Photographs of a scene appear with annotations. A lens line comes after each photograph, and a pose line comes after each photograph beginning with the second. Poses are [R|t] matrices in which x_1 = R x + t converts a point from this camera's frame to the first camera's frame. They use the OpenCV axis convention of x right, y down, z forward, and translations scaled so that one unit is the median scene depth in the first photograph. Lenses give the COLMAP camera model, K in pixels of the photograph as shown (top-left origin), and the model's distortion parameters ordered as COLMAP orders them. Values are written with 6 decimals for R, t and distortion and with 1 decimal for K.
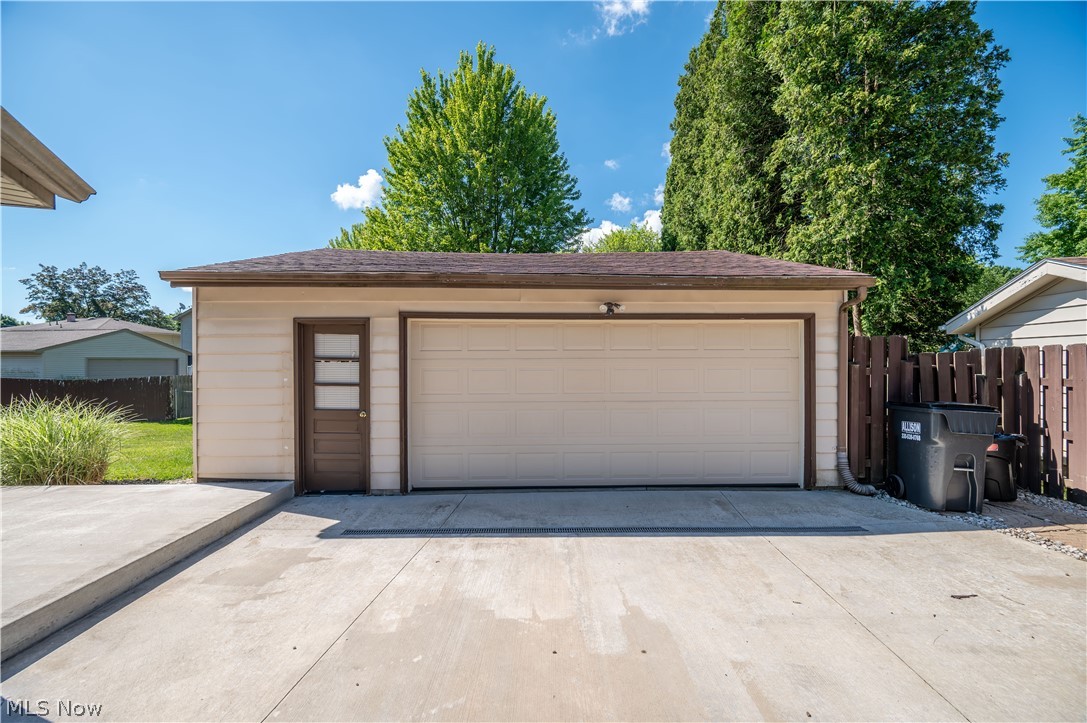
lens RADIAL K [[430.6, 0, 546.1], [0, 430.6, 364.0], [0, 0, 1]] dist [-0.000056, -0.000412]
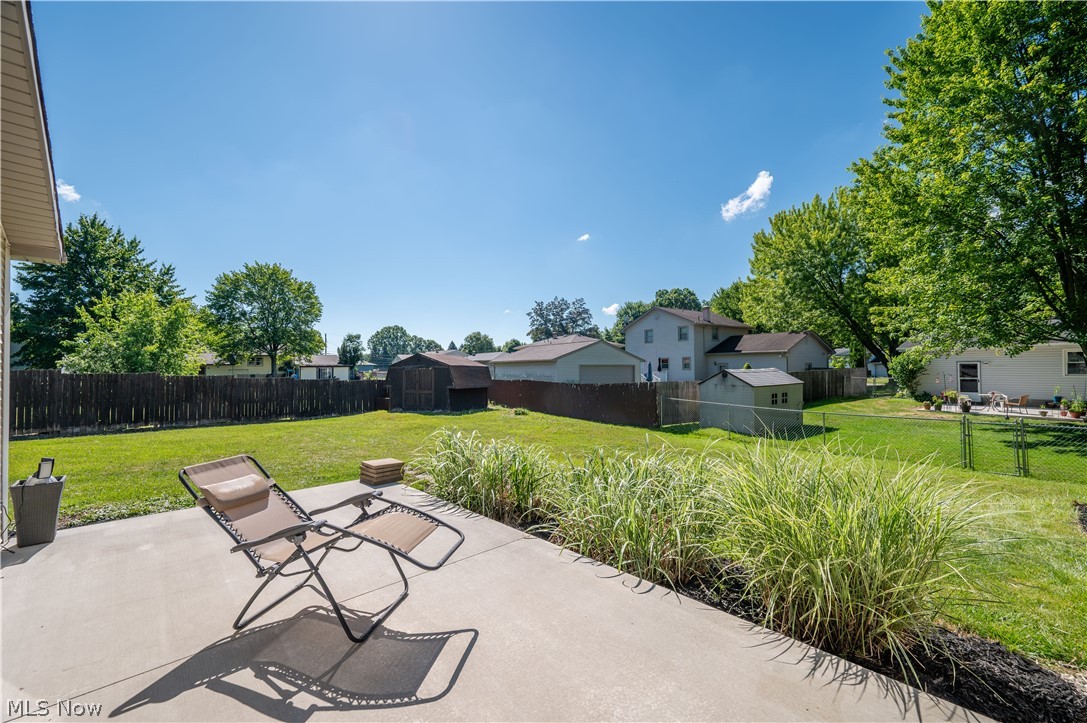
lens RADIAL K [[434.3, 0, 541.8], [0, 434.3, 363.8], [0, 0, 1]] dist [-0.000117, -0.000198]
pose [[0.673726, -0.012148, -0.738882, -1.043859], [0.000395, 0.999871, -0.016079, 0.007669], [0.738981, 0.010541, 0.673643, 0.453842]]
